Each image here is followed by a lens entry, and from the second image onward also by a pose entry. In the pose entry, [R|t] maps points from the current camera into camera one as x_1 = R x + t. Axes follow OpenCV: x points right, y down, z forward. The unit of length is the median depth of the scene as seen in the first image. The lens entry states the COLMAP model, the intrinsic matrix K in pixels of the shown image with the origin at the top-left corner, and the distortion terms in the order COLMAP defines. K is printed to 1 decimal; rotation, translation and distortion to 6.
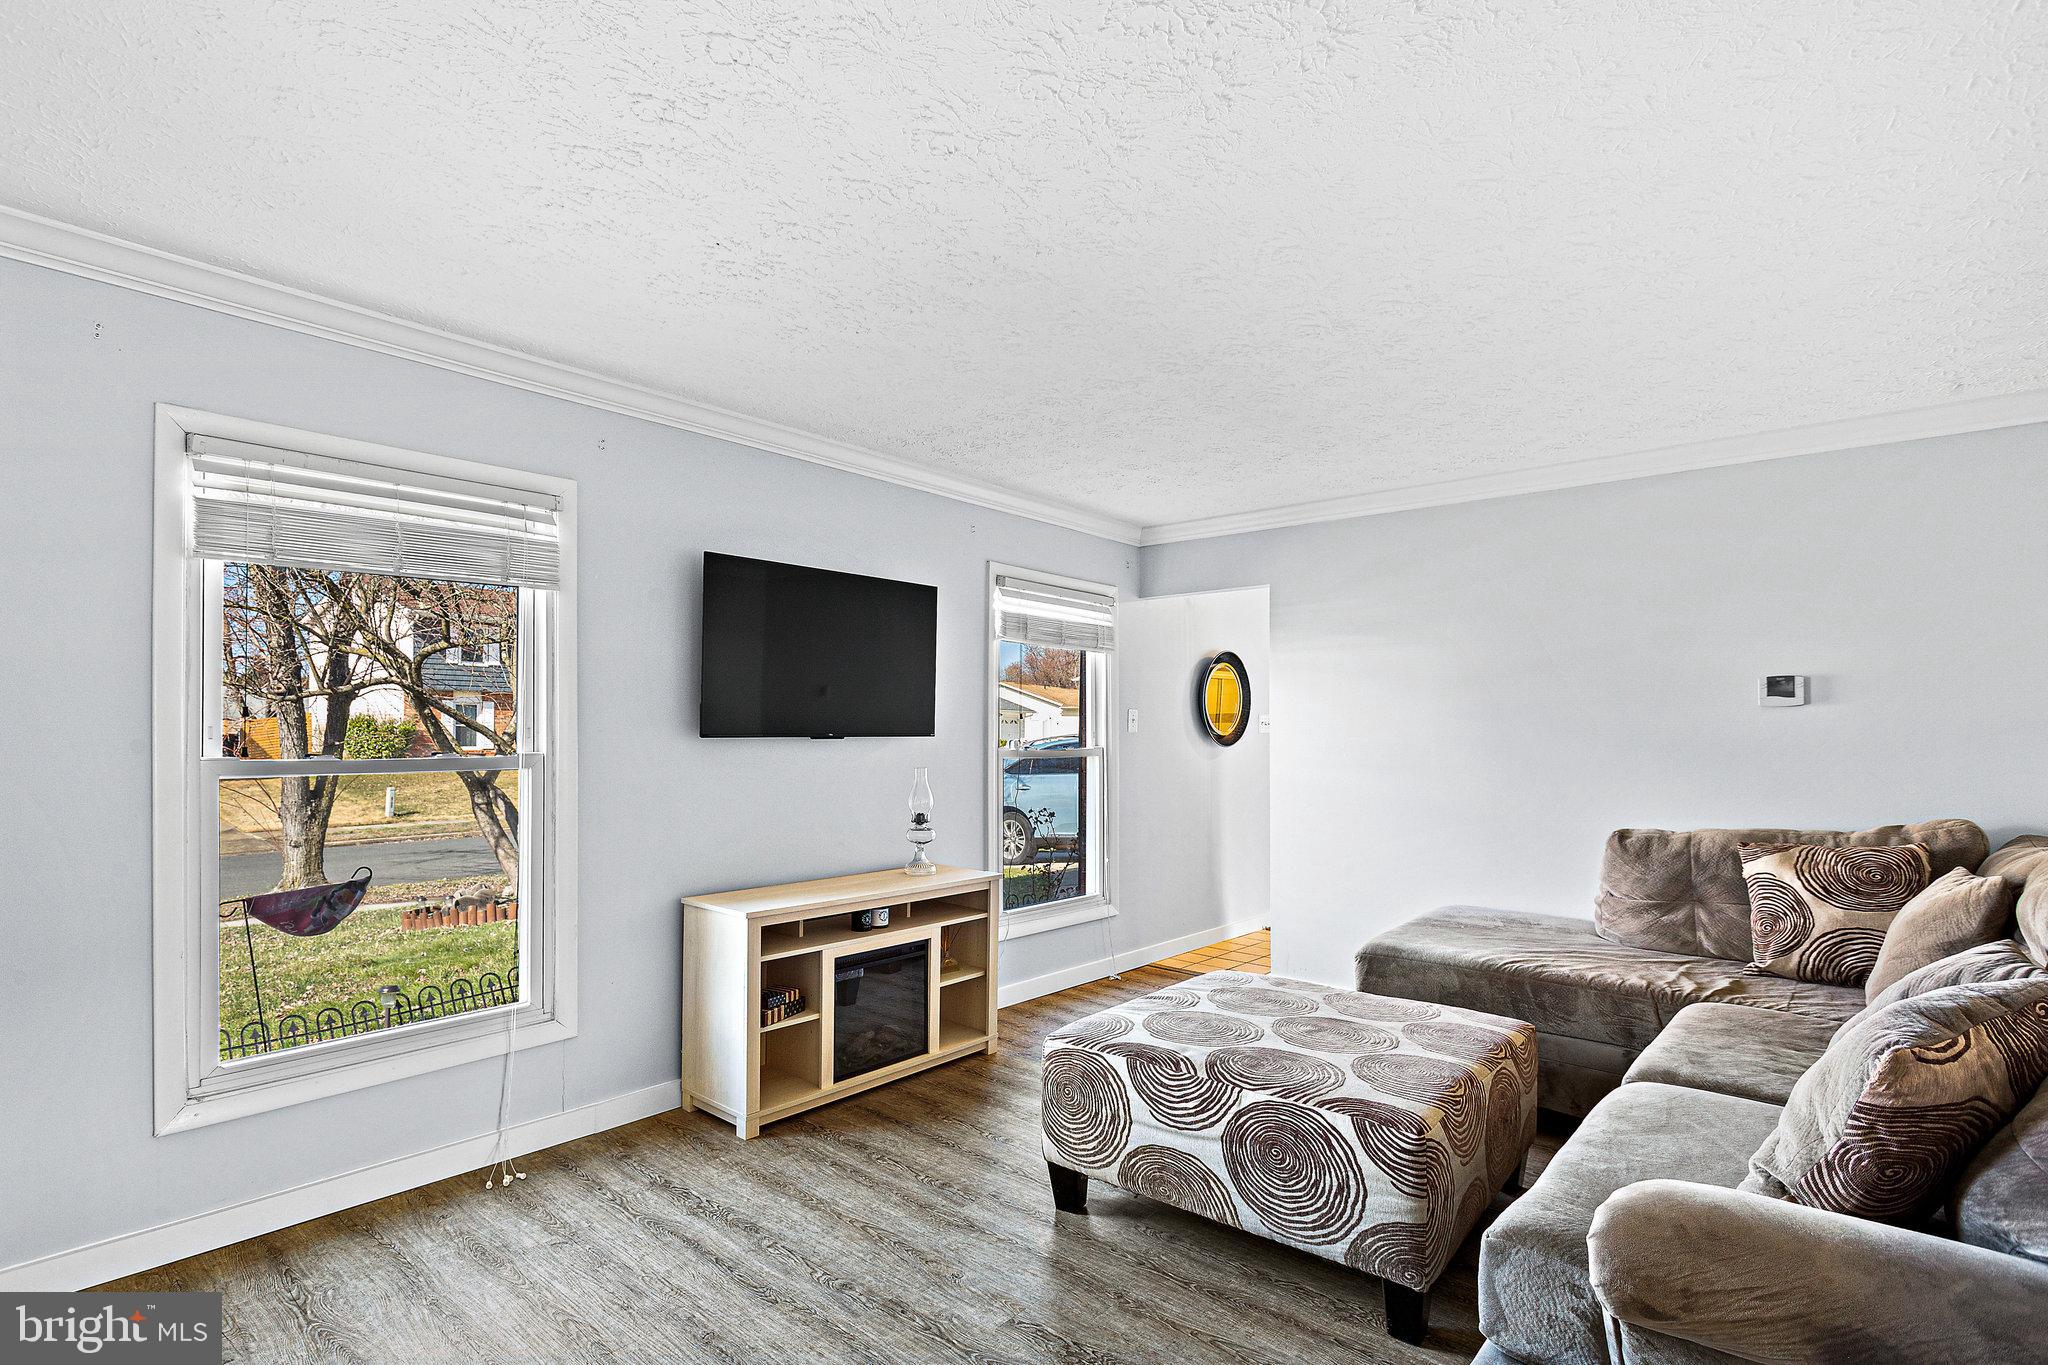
lens RADIAL K [[994.4, 0, 1048.7], [0, 994.4, 726.5], [0, 0, 1]] dist [0.002981, 0.000534]
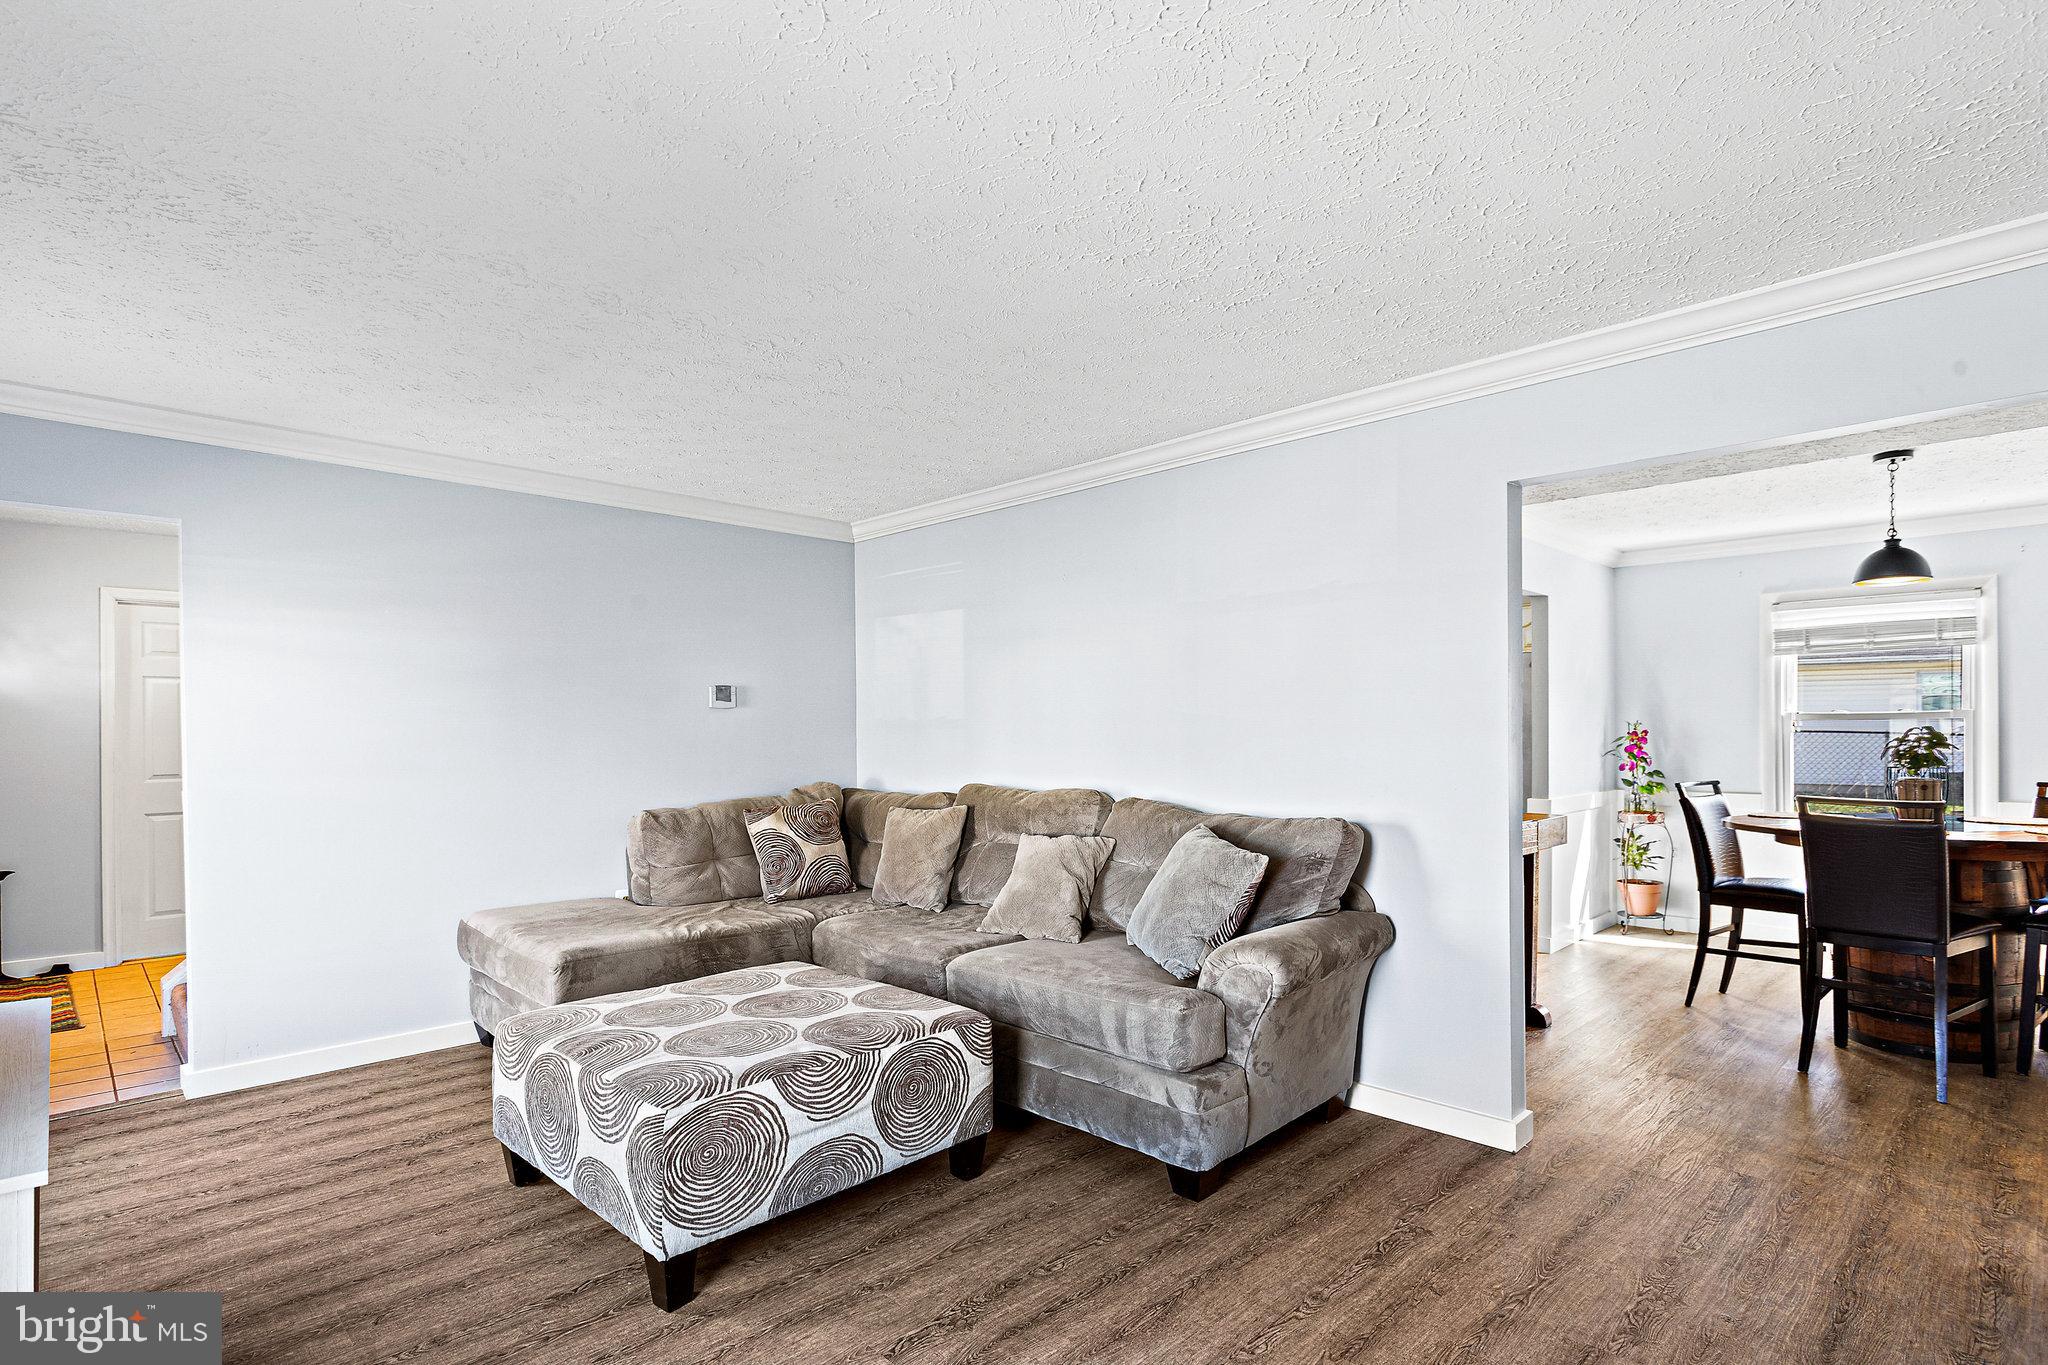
lens RADIAL K [[994.4, 0, 1028.5], [0, 994.4, 729.2], [0, 0, 1]] dist [0.002981, 0.000534]
pose [[0.101149, -0.003344, 0.994866, -0.745625], [-0.006253, 0.999972, 0.003997, 0.000441], [-0.994852, -0.006625, 0.101125, 0.604244]]
